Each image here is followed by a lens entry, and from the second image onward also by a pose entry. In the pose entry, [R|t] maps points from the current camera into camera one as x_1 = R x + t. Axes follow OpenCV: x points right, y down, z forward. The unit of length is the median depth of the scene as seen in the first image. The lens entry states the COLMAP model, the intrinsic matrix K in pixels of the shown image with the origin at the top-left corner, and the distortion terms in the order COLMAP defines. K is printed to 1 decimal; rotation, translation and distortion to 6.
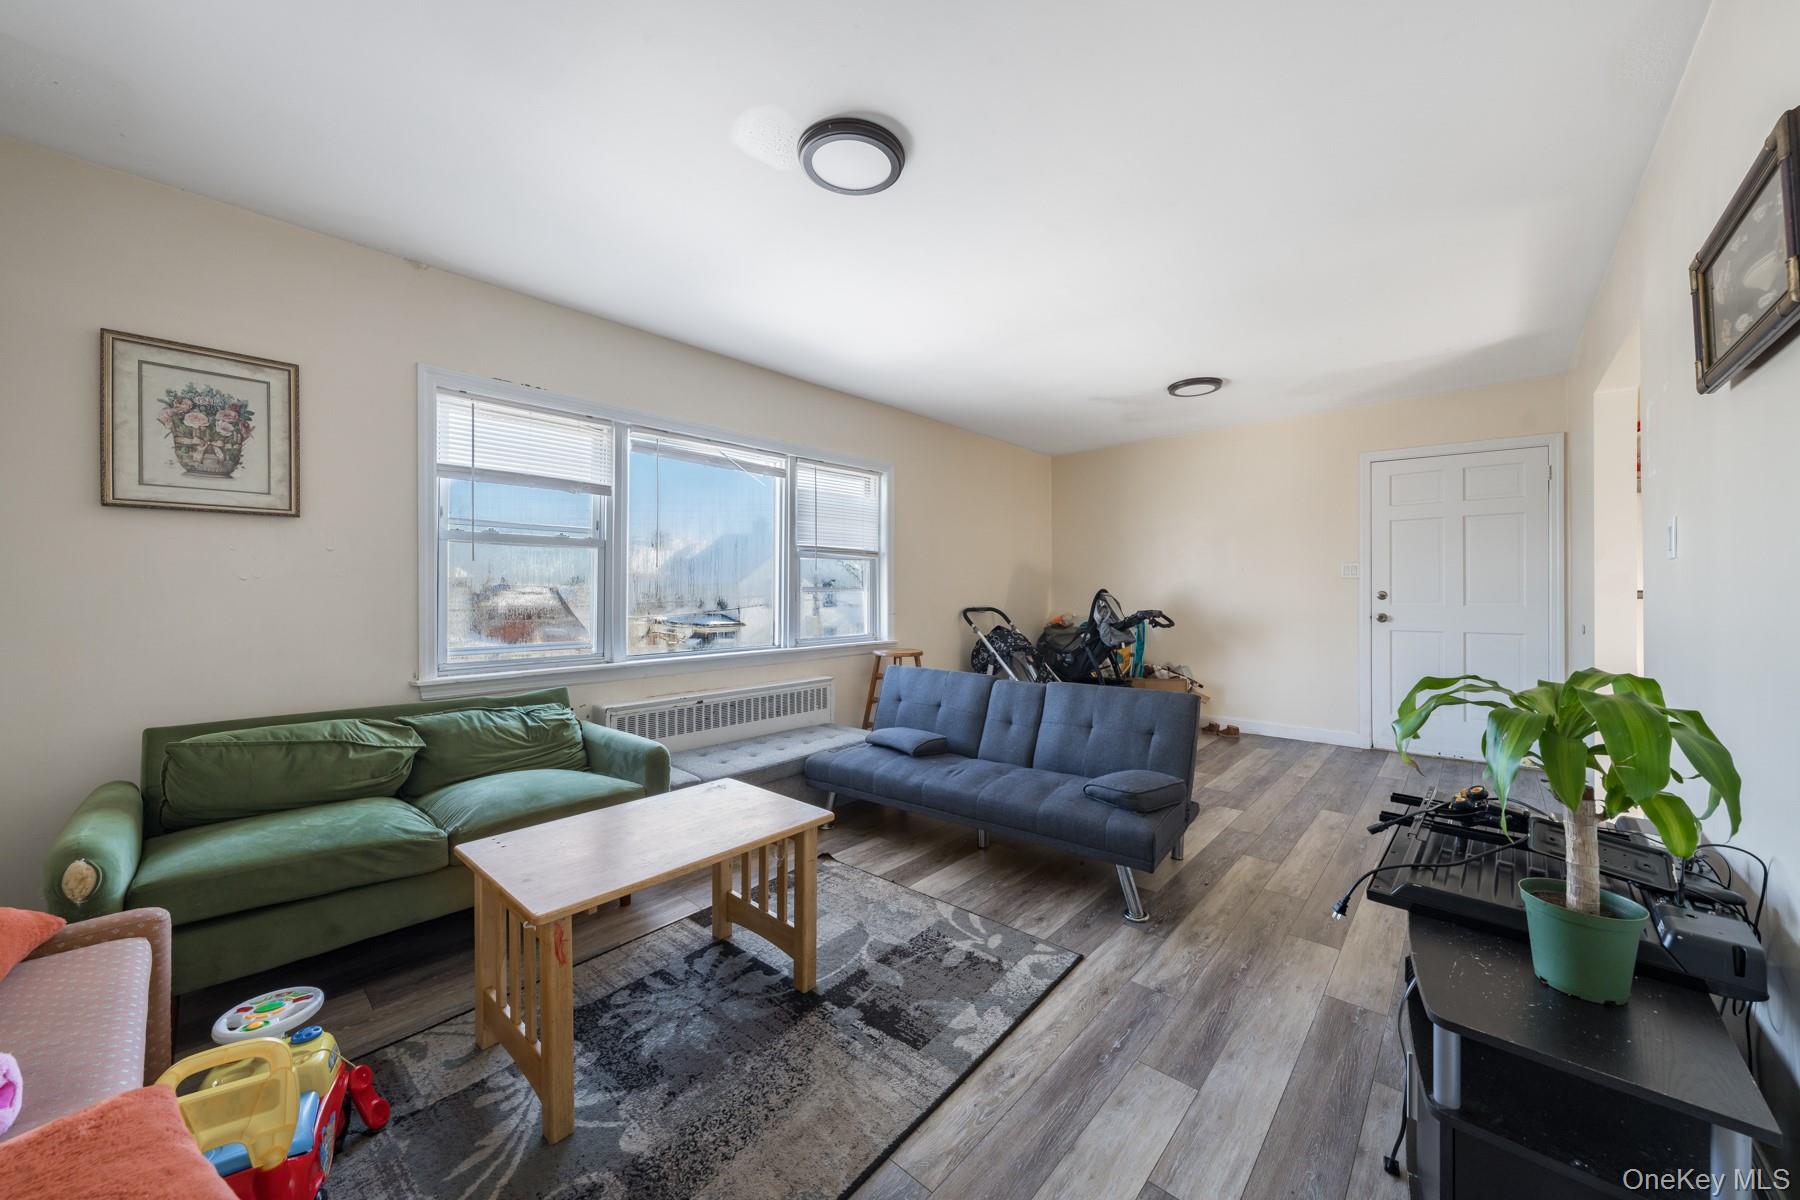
lens RADIAL K [[651.8, 0, 915.6], [0, 651.8, 590.1], [0, 0, 1]] dist [-0.006179, -0.000037]
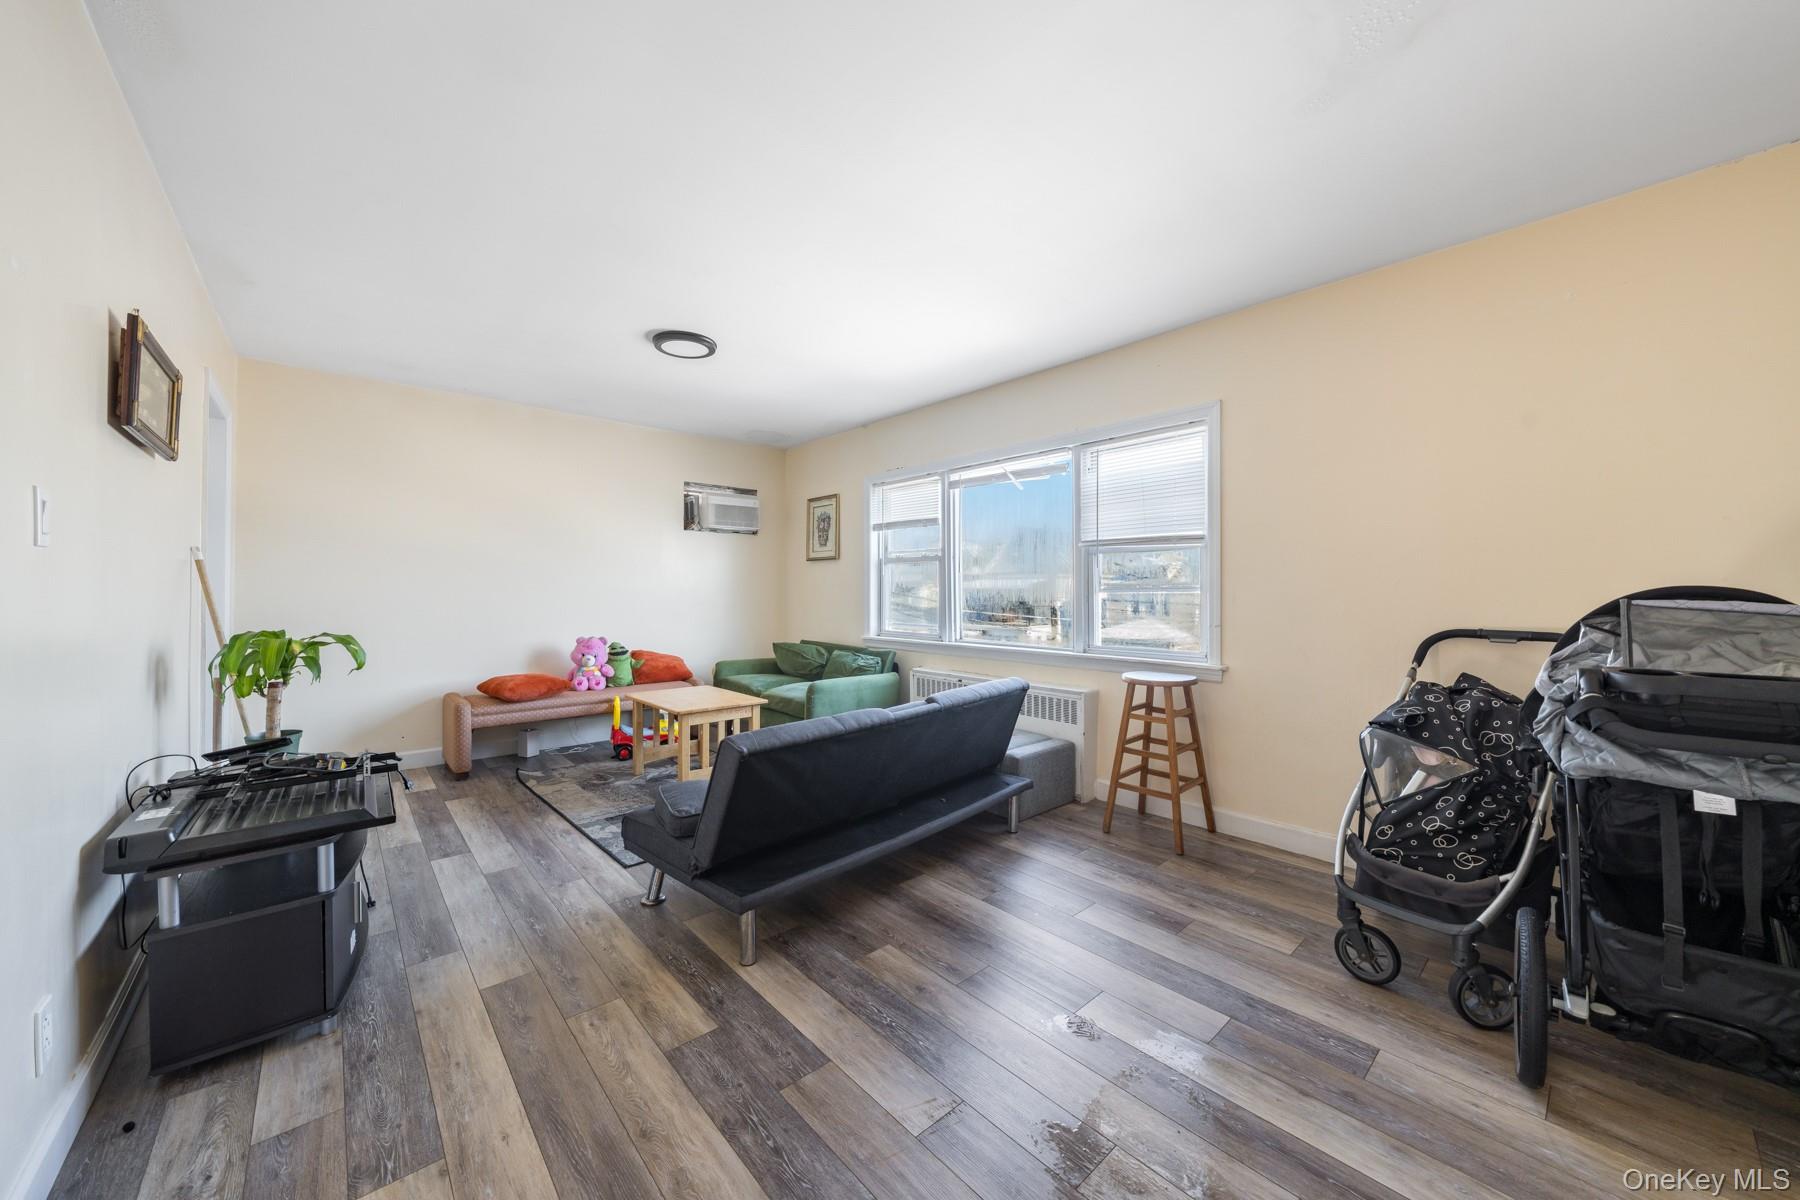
lens RADIAL K [[651.8, 0, 906.5], [0, 651.8, 590.3], [0, 0, 1]] dist [-0.006179, -0.000037]
pose [[-0.123850, 0.000022, -0.992301, 1.339577], [0.000385, 1.000000, -0.000026, -0.000807], [0.992301, -0.000385, -0.123850, 1.544321]]
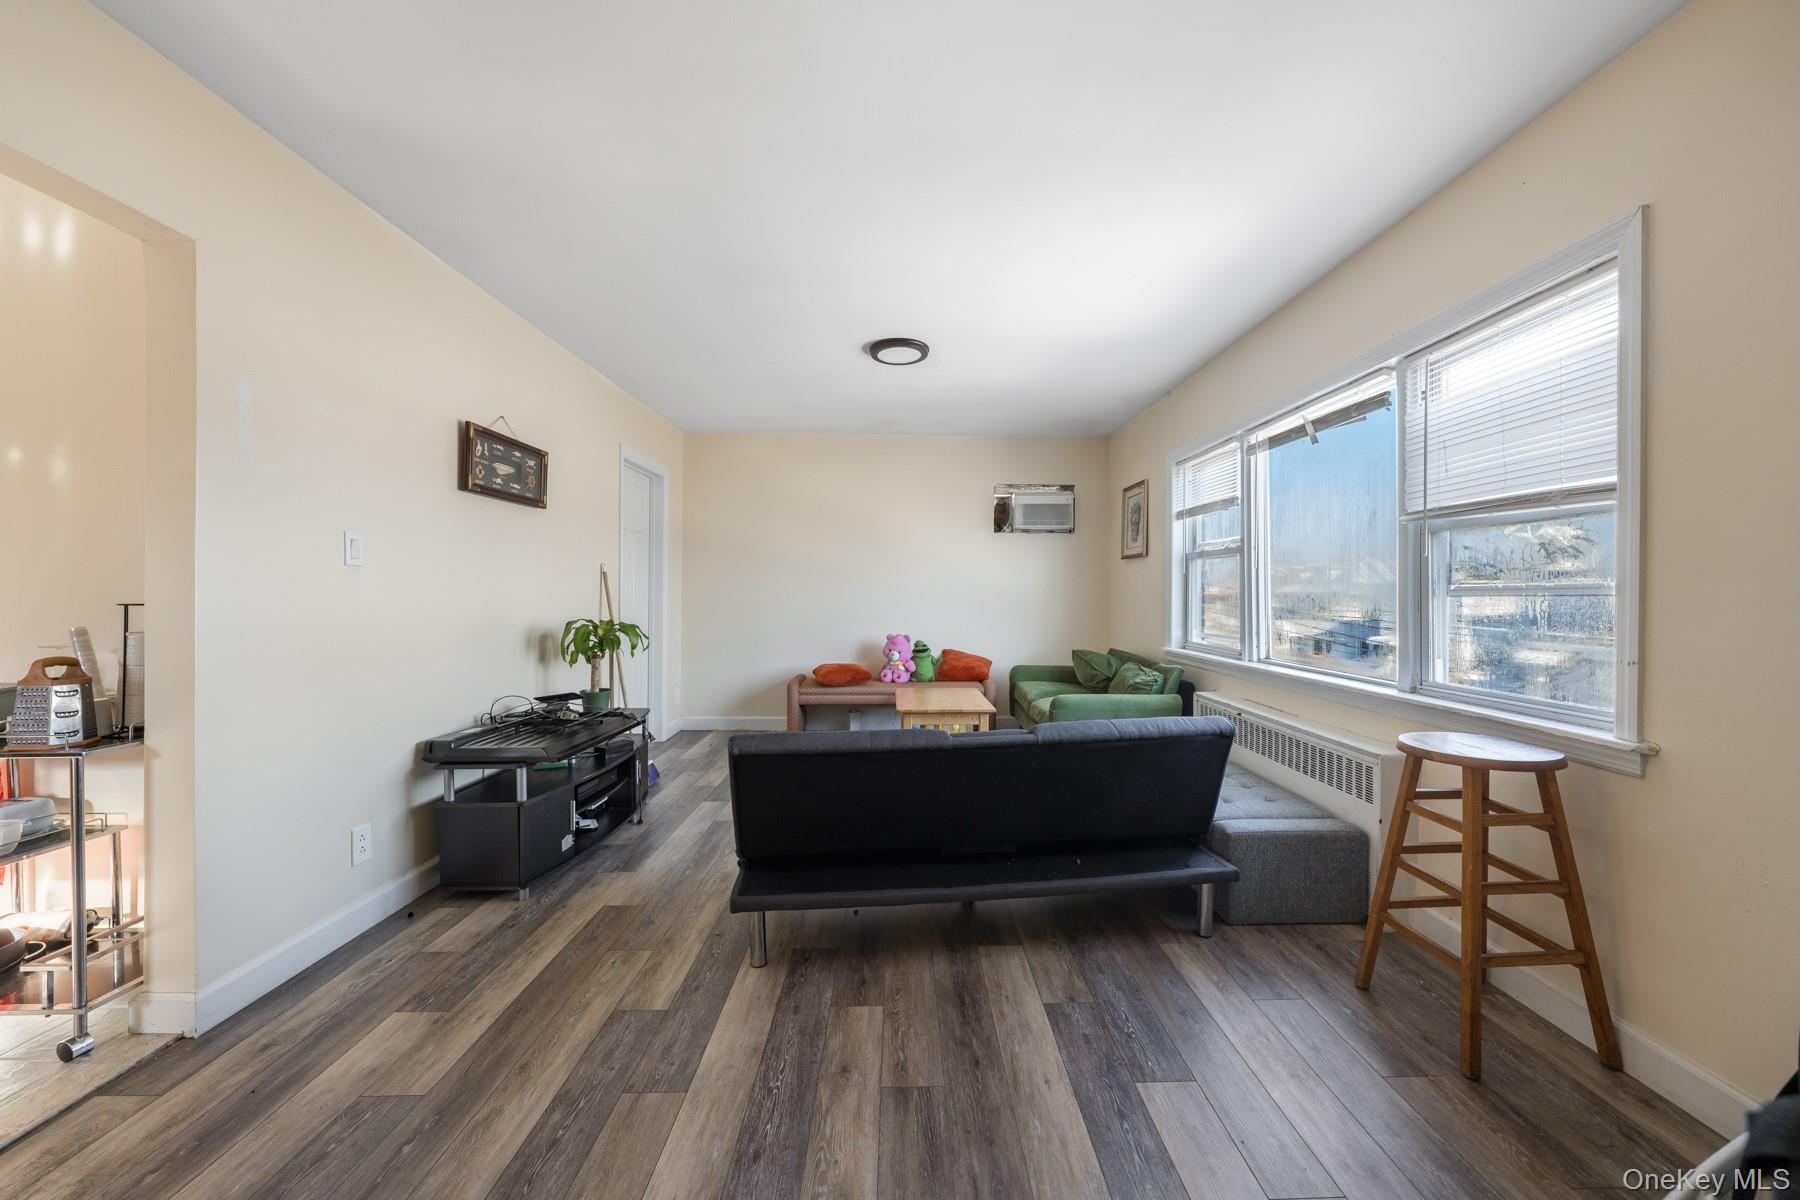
lens RADIAL K [[651.8, 0, 907.6], [0, 651.8, 601.8], [0, 0, 1]] dist [-0.006179, -0.000037]
pose [[-0.742552, 0.008398, -0.669736, 0.927298], [-0.000757, 0.999910, 0.013377, 0.001369], [0.669788, 0.010441, -0.742479, 2.005314]]
